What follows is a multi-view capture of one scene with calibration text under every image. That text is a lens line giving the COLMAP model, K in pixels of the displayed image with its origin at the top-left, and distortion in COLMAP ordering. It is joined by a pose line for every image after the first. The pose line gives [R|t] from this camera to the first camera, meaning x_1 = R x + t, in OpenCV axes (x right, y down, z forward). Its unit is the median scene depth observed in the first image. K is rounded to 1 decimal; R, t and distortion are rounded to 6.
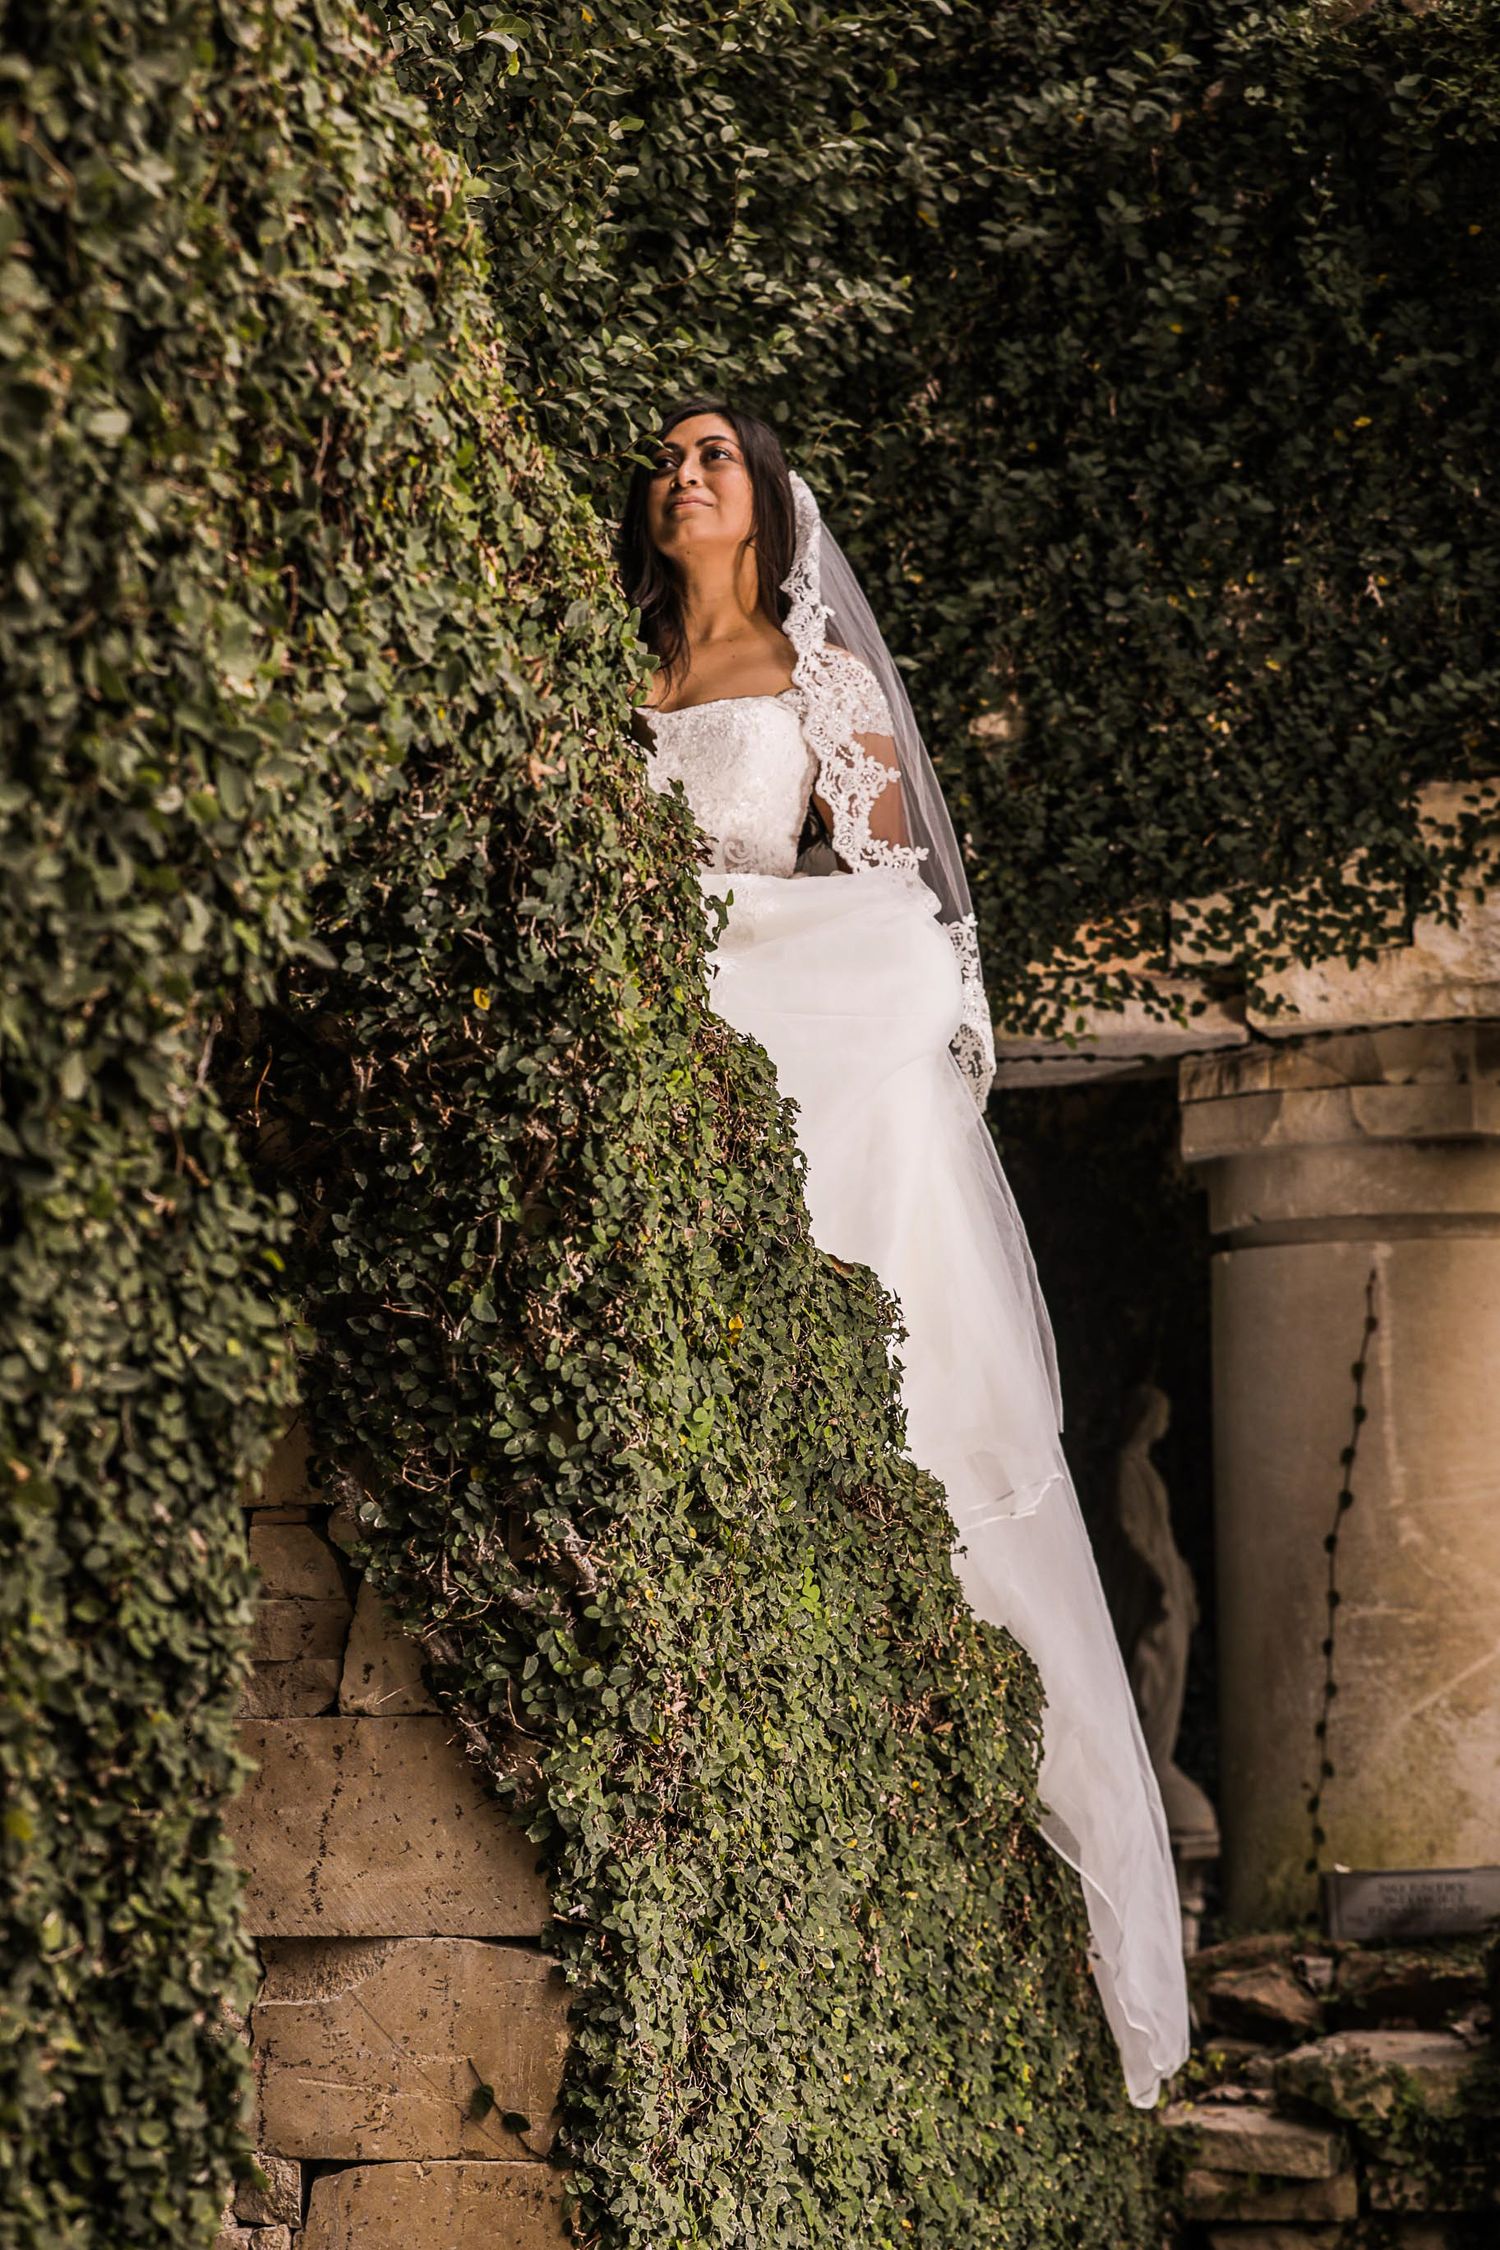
lens RADIAL K [[3993.6, 0, 750.0], [0, 3993.6, 1125.0], [0, 0, 1]] dist [-0.016504, 0.042503]
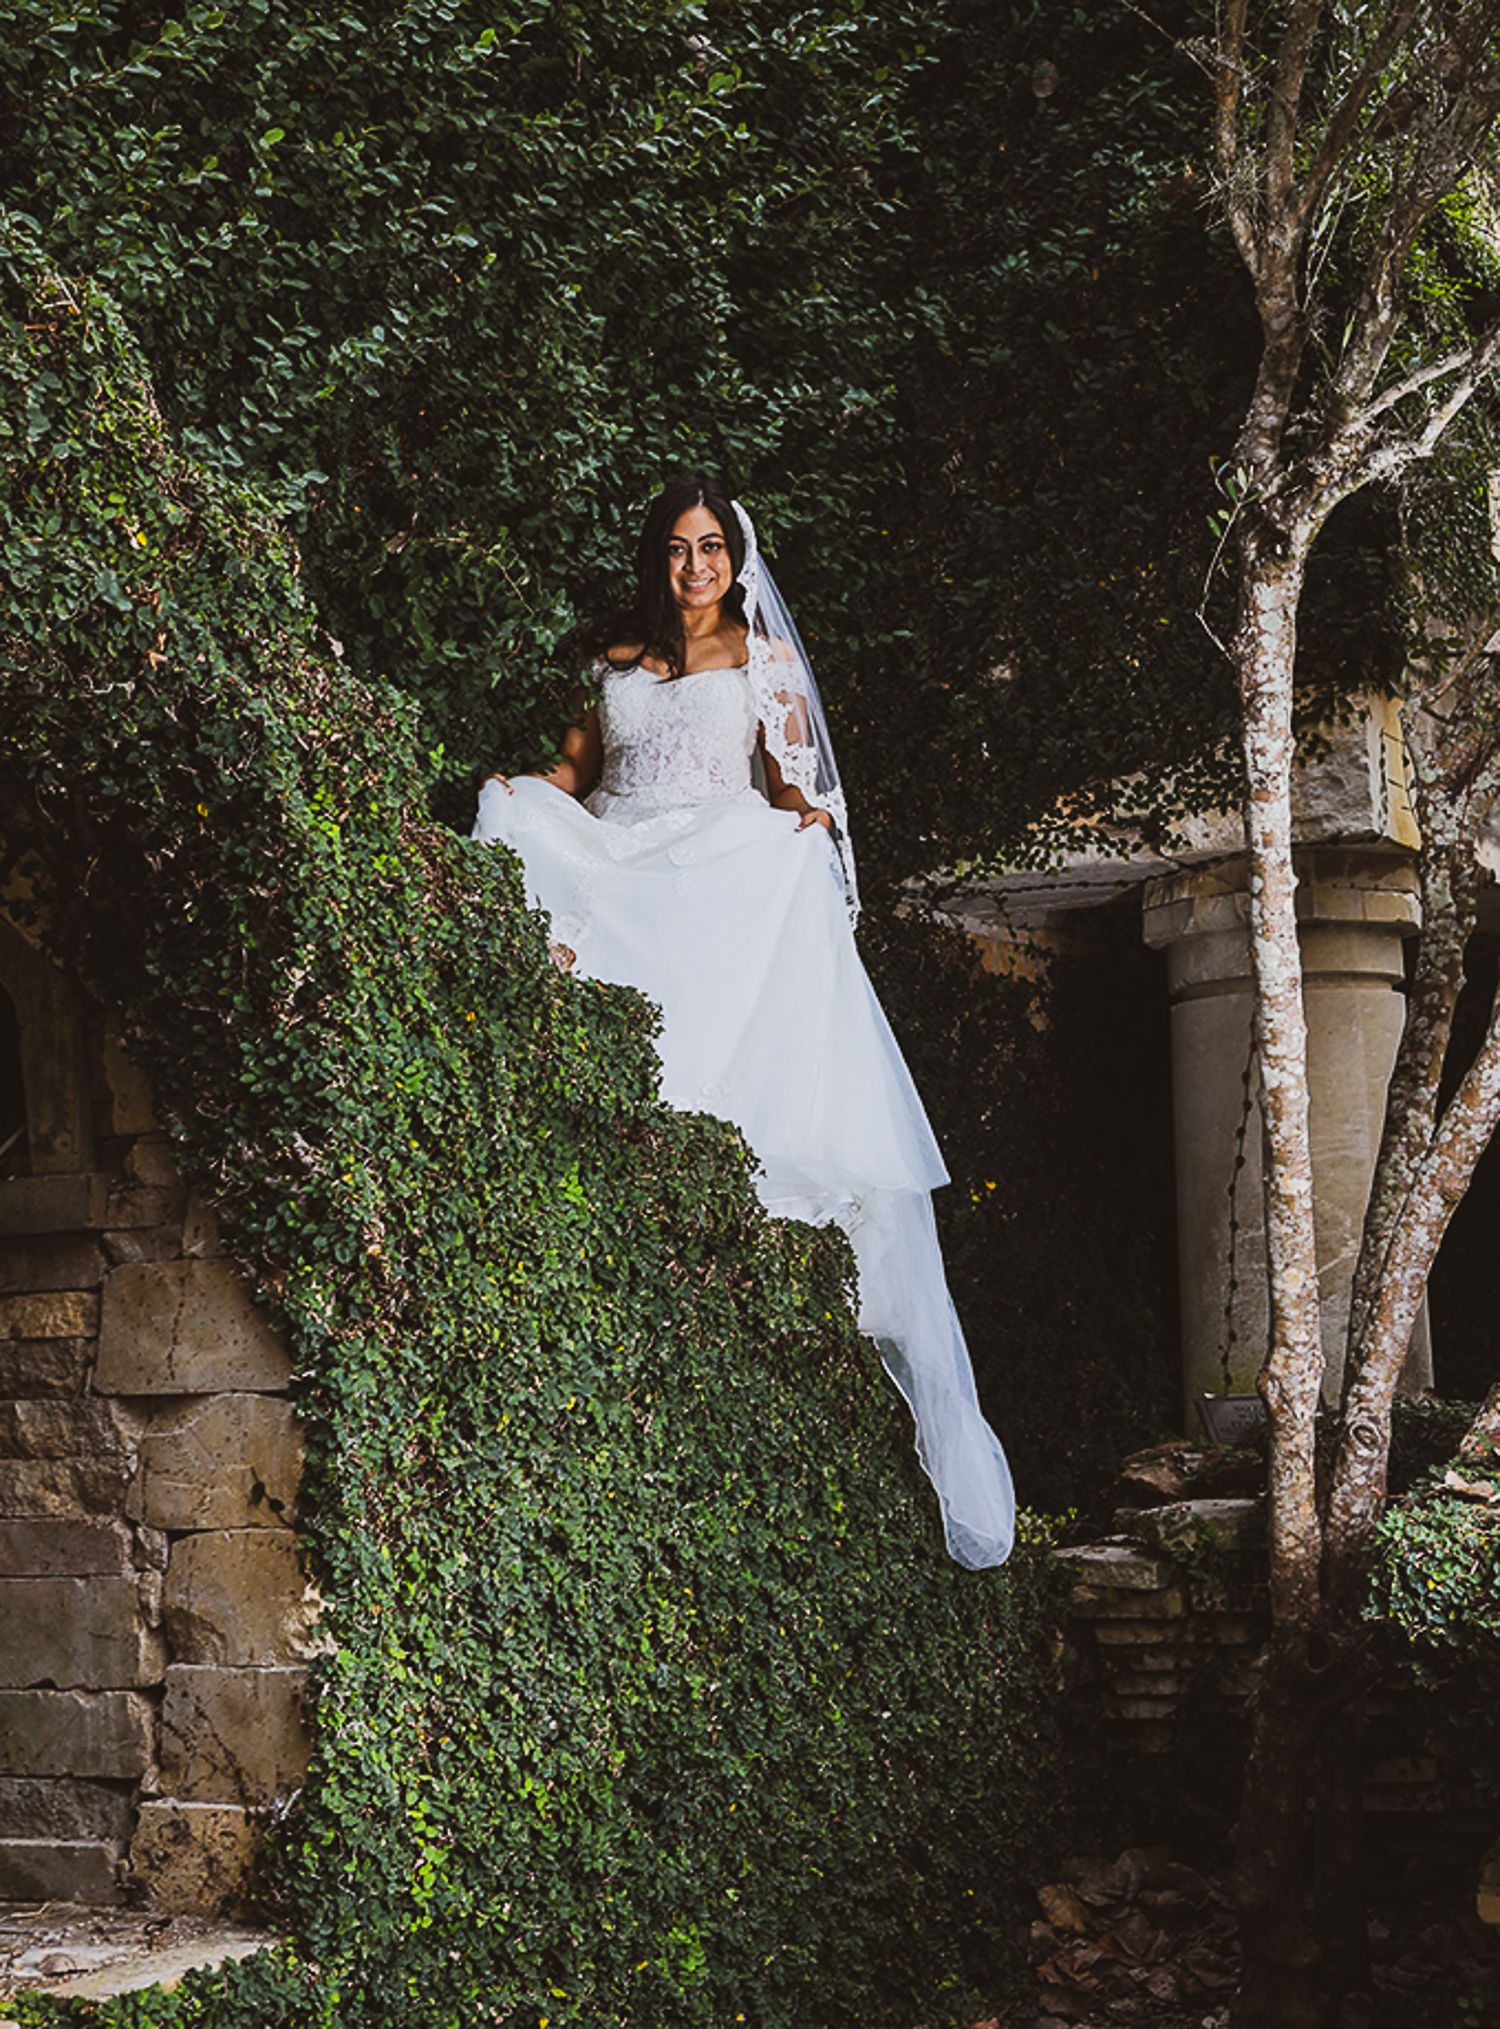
lens RADIAL K [[2525.6, 0, 750.0], [0, 2525.6, 1014.5], [0, 0, 1]] dist [-0.006833, -0.040553]
pose [[0.985642, -0.035736, -0.165025, 0.128957], [0.038090, 0.999213, 0.011116, 0.019713], [0.164498, -0.017242, 0.986227, 0.010311]]
